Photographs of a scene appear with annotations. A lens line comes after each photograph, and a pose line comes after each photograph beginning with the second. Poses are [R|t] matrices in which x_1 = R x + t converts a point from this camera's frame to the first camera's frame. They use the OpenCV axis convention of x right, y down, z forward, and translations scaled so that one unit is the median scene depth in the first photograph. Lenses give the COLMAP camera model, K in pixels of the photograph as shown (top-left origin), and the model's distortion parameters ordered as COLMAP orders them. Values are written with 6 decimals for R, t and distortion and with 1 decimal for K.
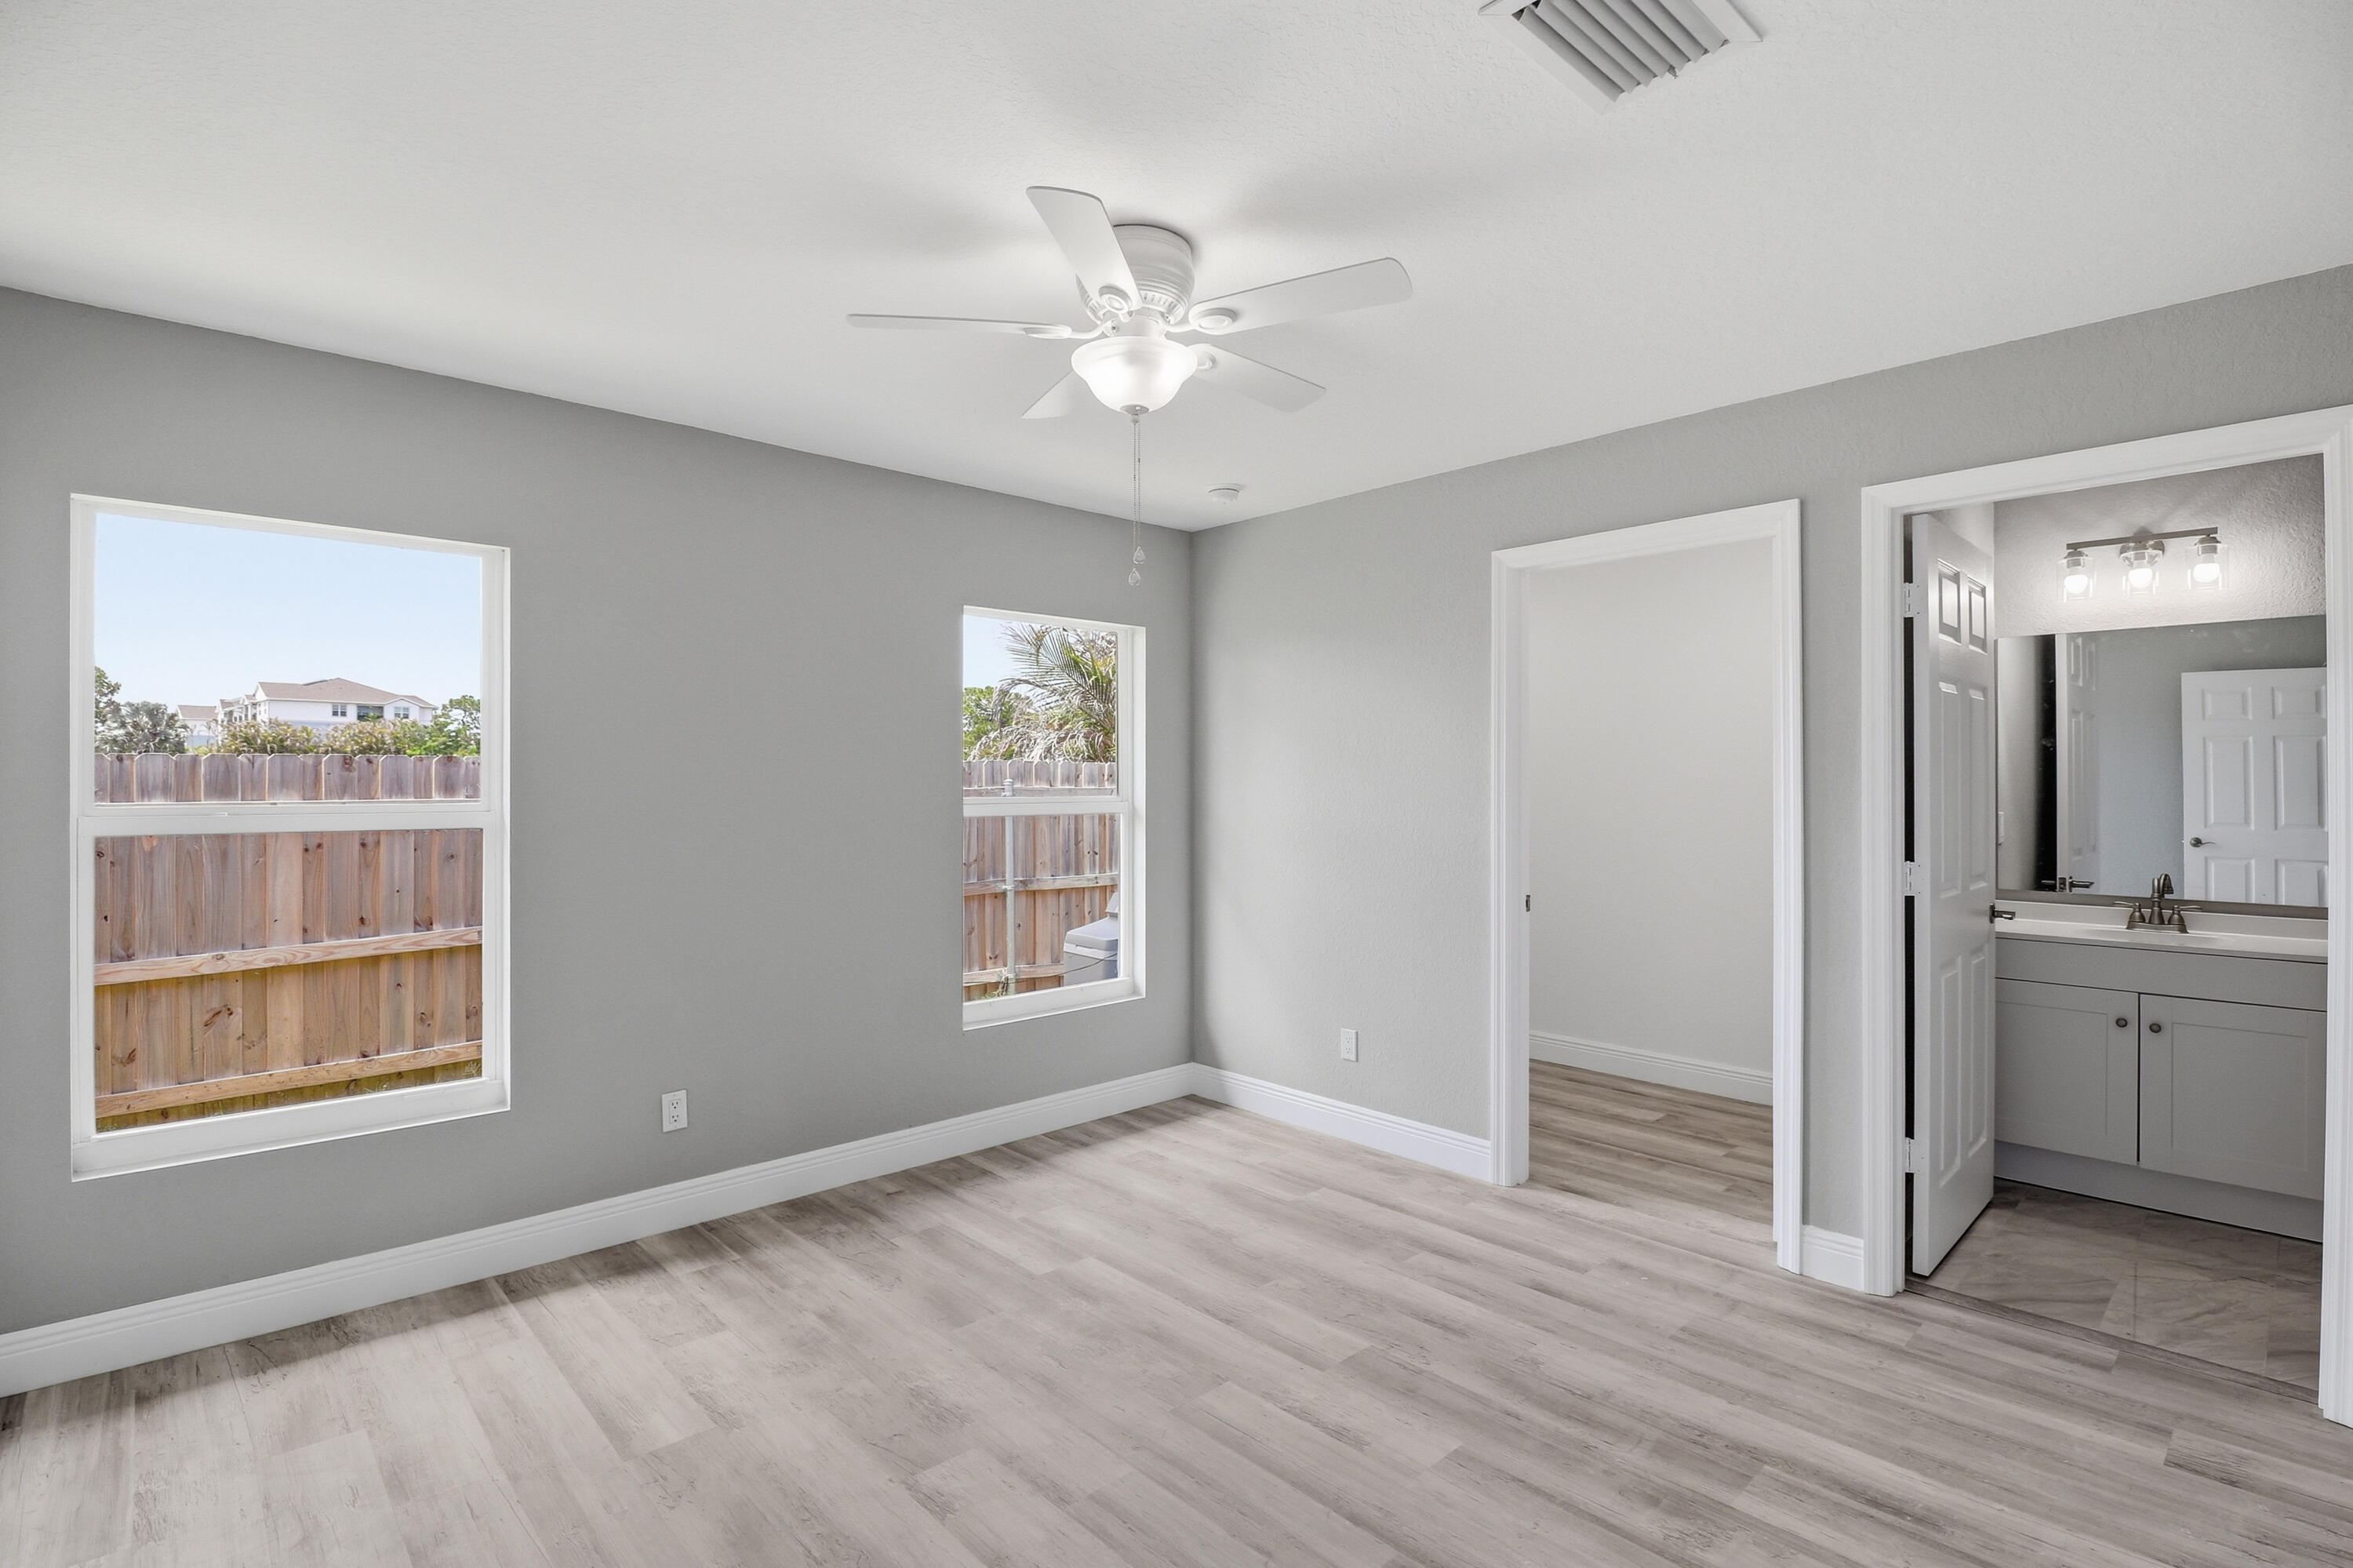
lens RADIAL K [[1097.7, 0, 1176.5], [0, 1097.7, 784.0], [0, 0, 1]] dist [-0.003548, -0.010020]
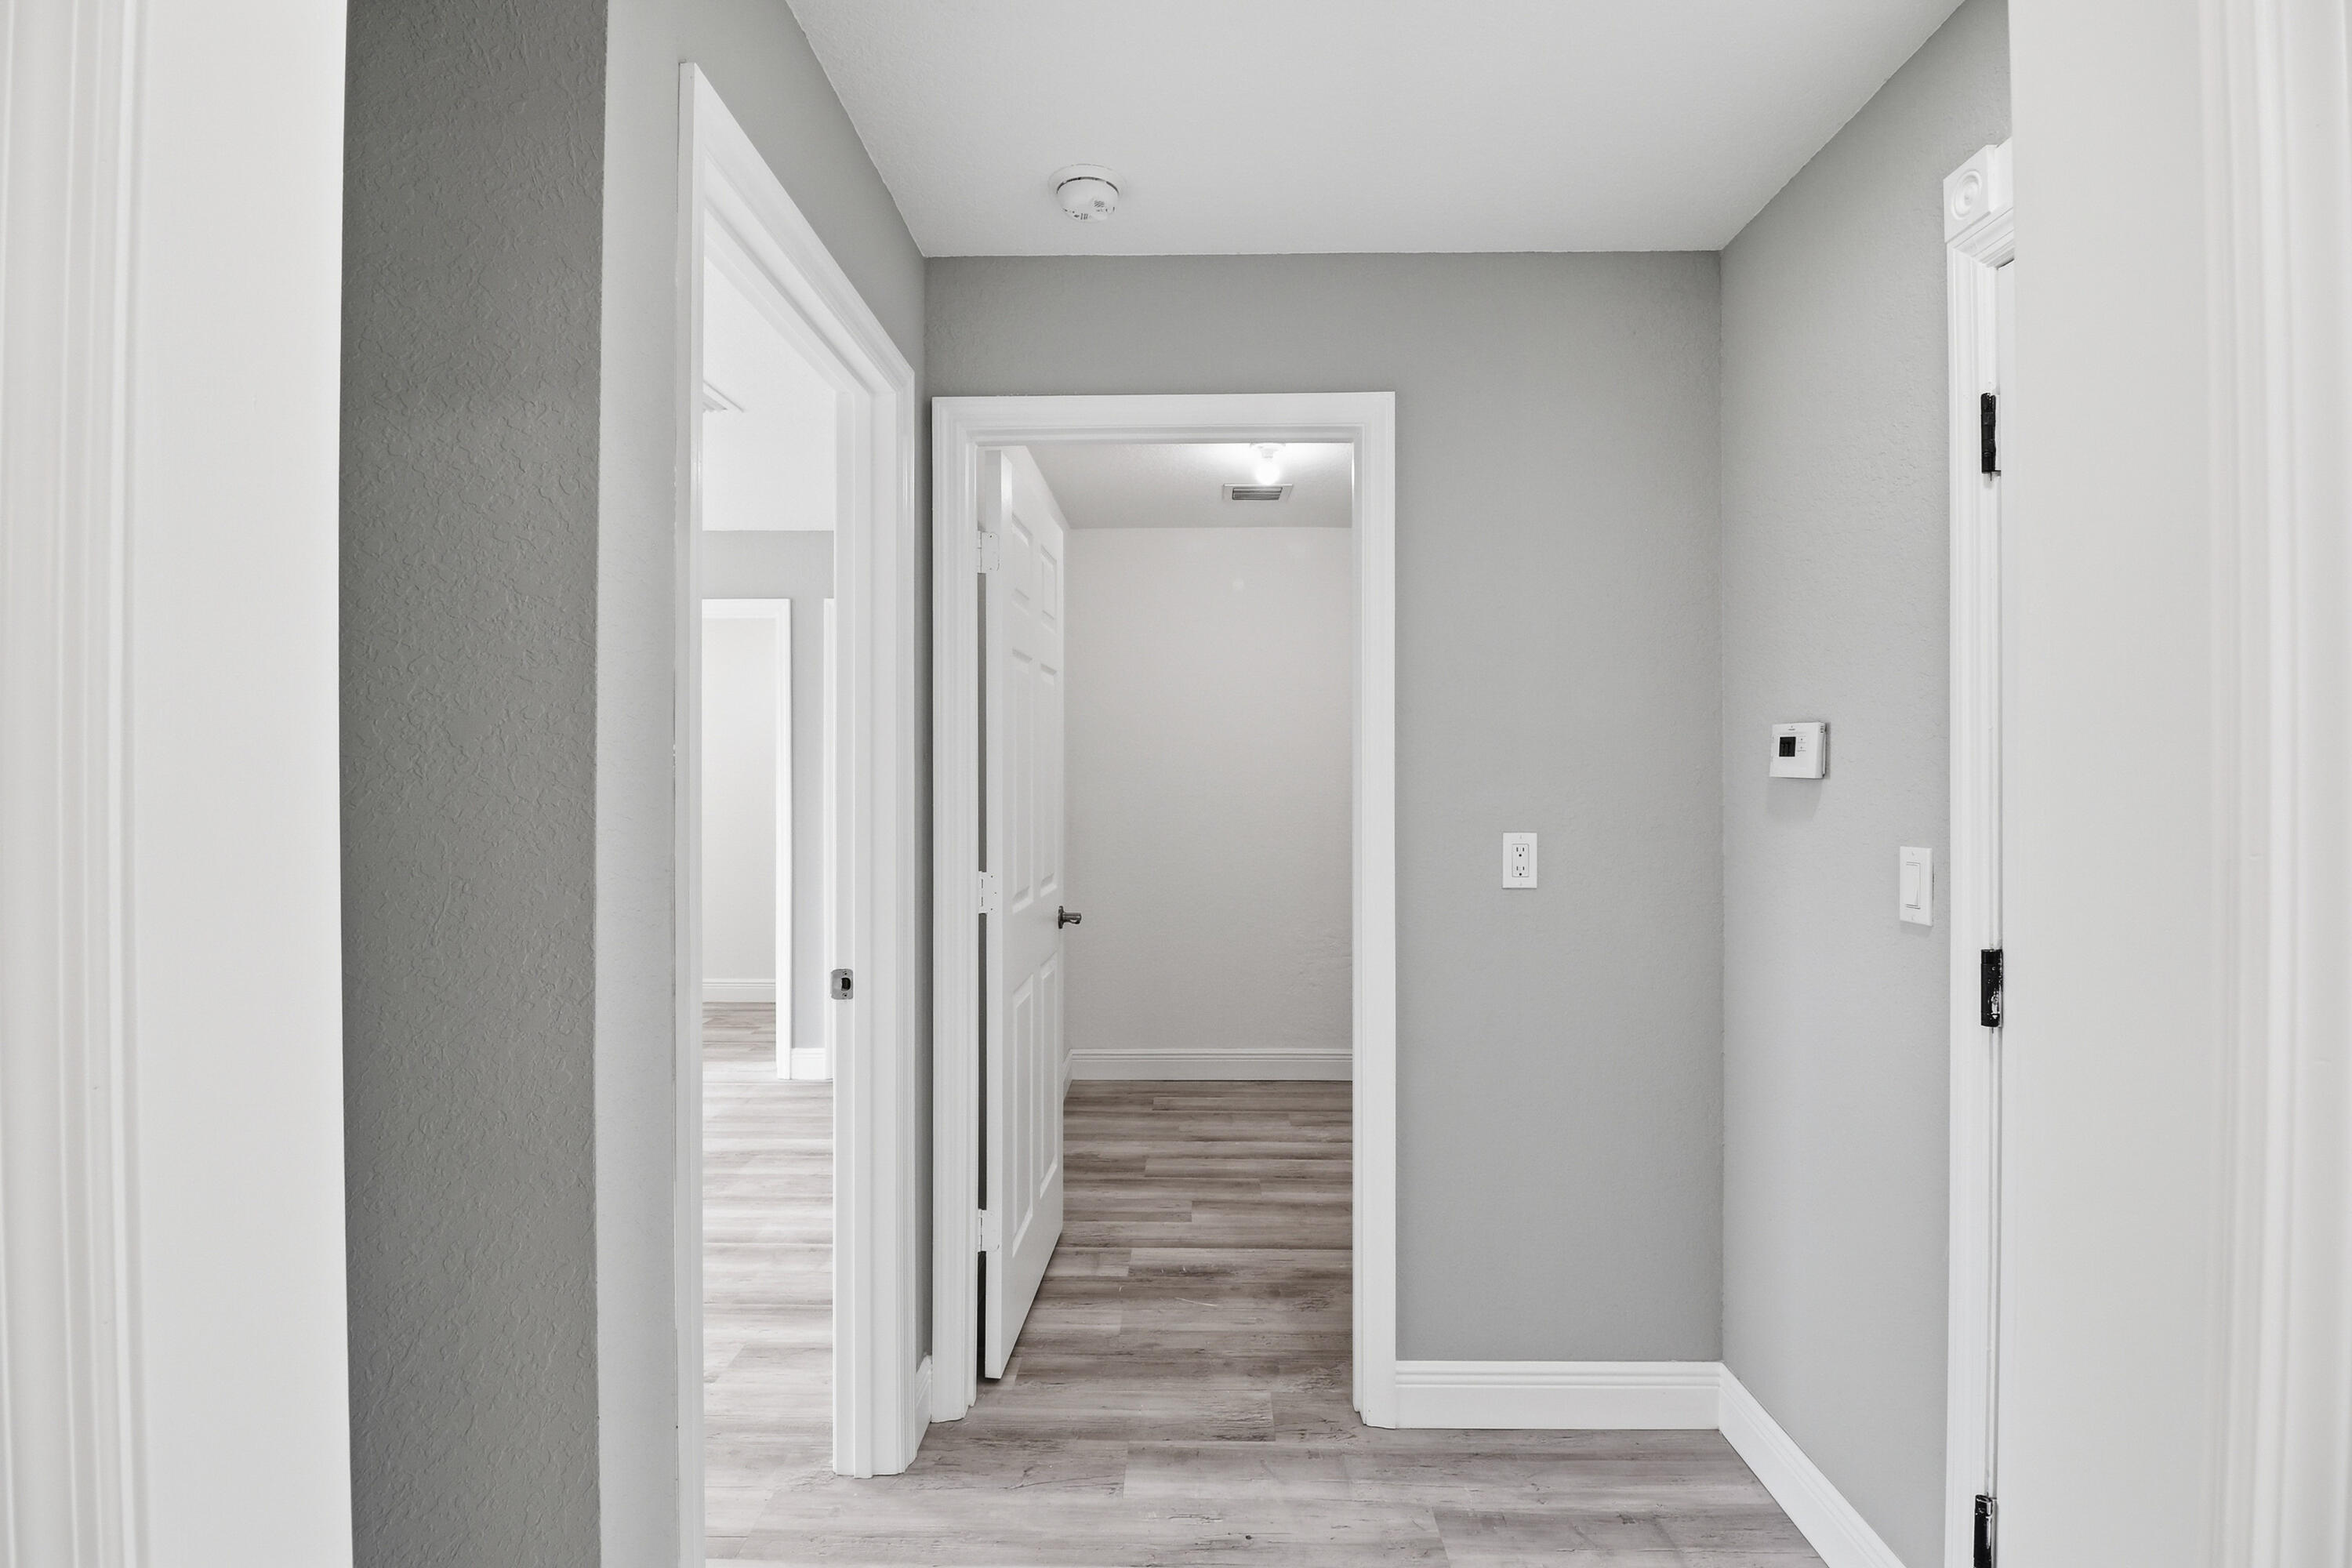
lens RADIAL K [[1097.2, 0, 1176.0], [0, 1097.2, 784.0], [0, 0, 1]] dist [-0.003548, -0.010020]
pose [[0.694300, -0.001744, 0.719684, -0.201112], [-0.001733, 0.999990, 0.004096, 0.003223], [-0.719684, -0.004091, 0.694290, -0.540626]]
